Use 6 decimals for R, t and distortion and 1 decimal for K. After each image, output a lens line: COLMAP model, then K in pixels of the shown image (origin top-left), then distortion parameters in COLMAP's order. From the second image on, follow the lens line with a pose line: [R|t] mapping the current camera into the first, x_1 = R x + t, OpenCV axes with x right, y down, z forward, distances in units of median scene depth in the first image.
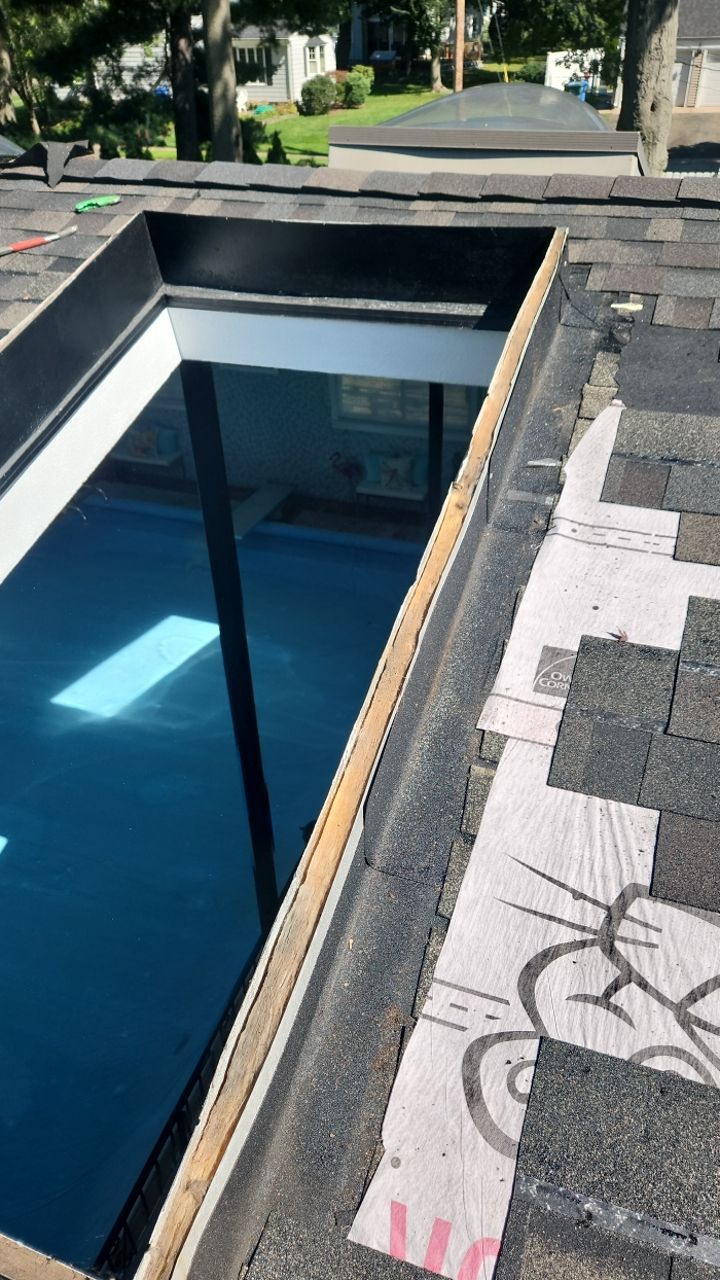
lens RADIAL K [[888.1, 0, 371.4], [0, 888.1, 635.6], [0, 0, 1]] dist [0.072206, -0.073476]
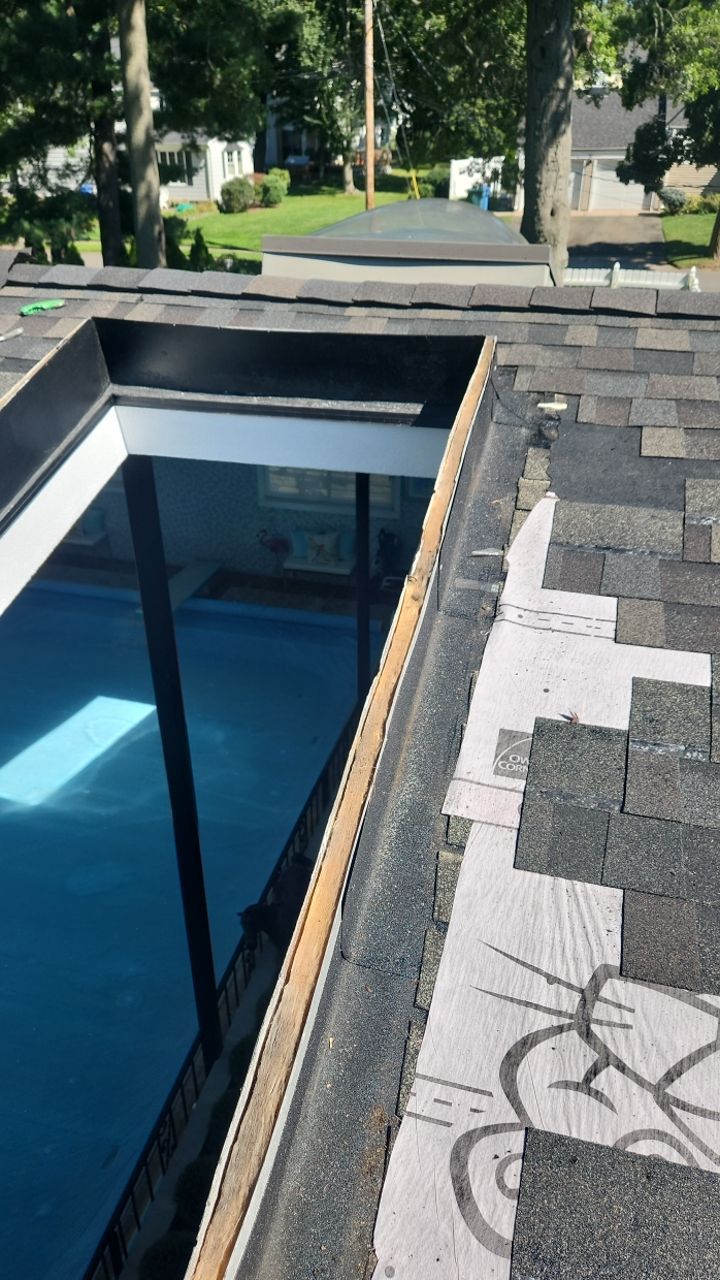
lens RADIAL K [[886.6, 0, 363.1], [0, 886.6, 621.3], [0, 0, 1]] dist [0.071384, -0.067287]
pose [[0.996965, -0.022988, 0.074373, -0.030192], [0.030031, 0.995024, -0.095007, -0.014928], [-0.071819, 0.096952, 0.992694, -0.022972]]
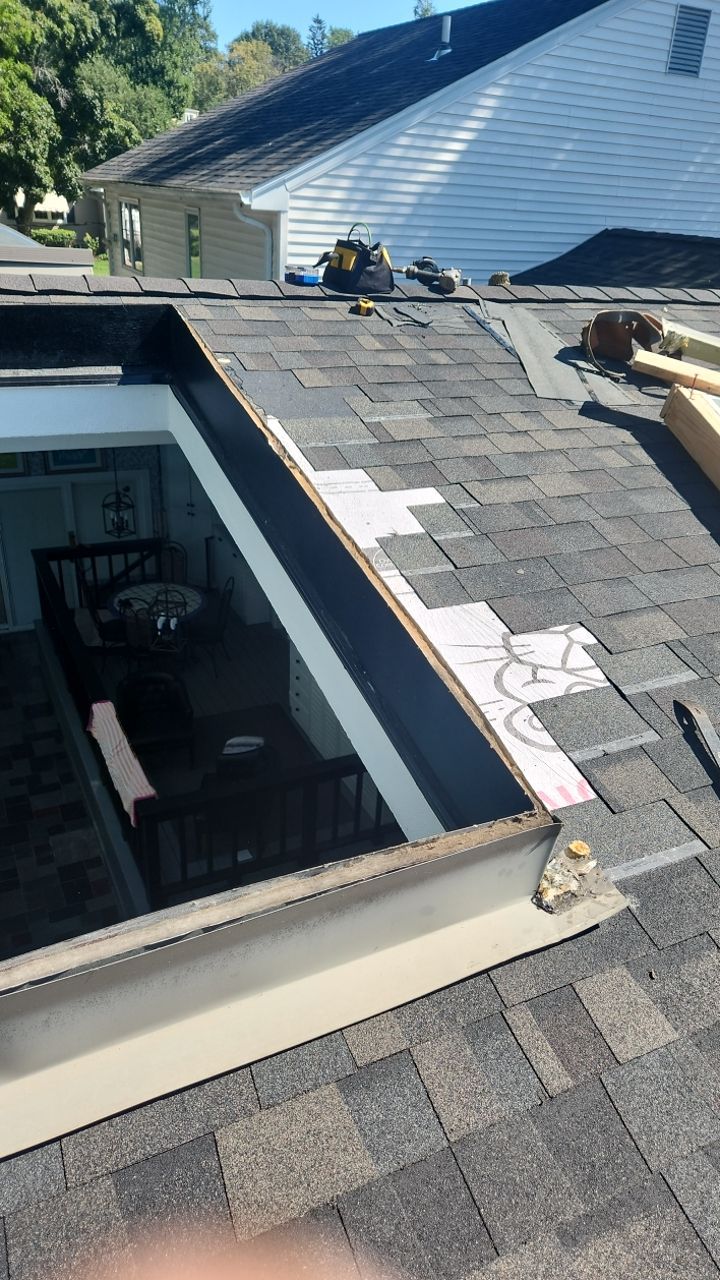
lens RADIAL K [[888.1, 0, 371.4], [0, 888.1, 635.6], [0, 0, 1]] dist [0.072206, -0.073476]
pose [[0.691459, -0.259333, 0.674263, -0.641272], [0.345417, 0.938425, 0.006707, 0.109554], [-0.634485, 0.228264, 0.738461, -0.072480]]
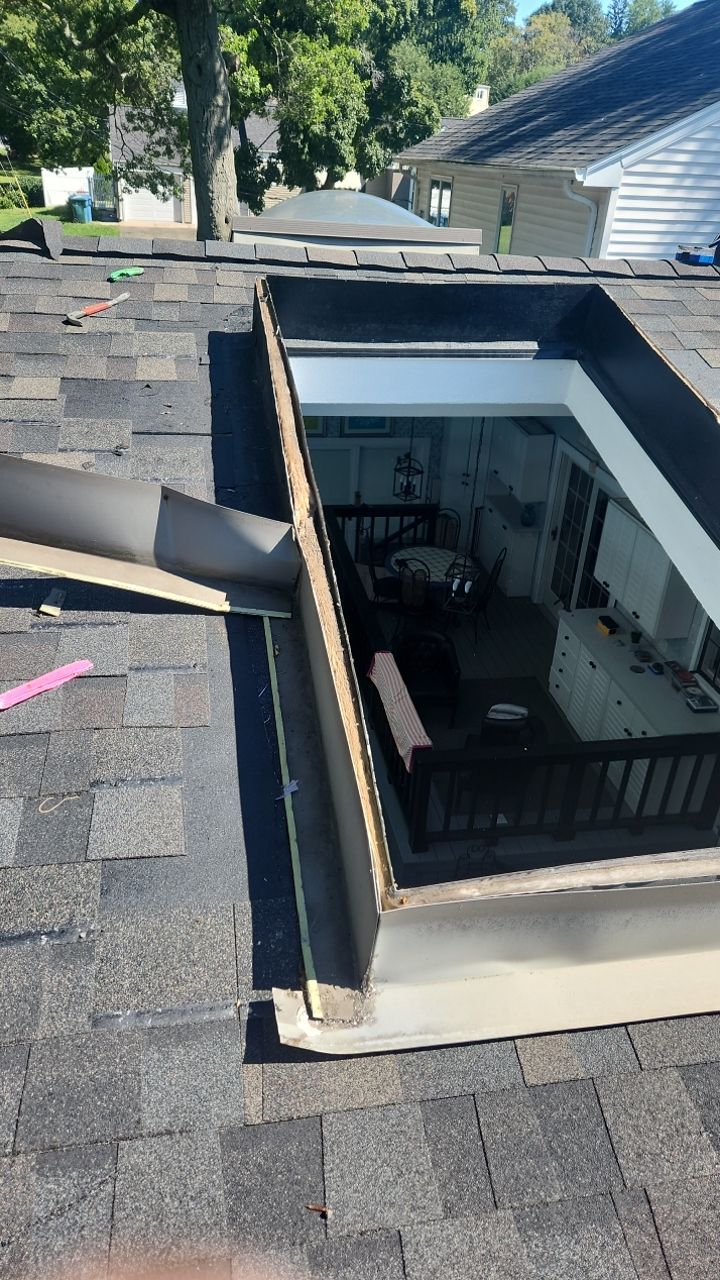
lens RADIAL K [[878.6, 0, 347.5], [0, 878.6, 614.2], [0, 0, 1]] dist [0.079501, -0.078402]
pose [[0.870562, -0.166589, 0.463001, -0.892795], [0.219245, 0.973704, -0.061897, 0.052771], [-0.440515, 0.155396, 0.884194, 0.018733]]
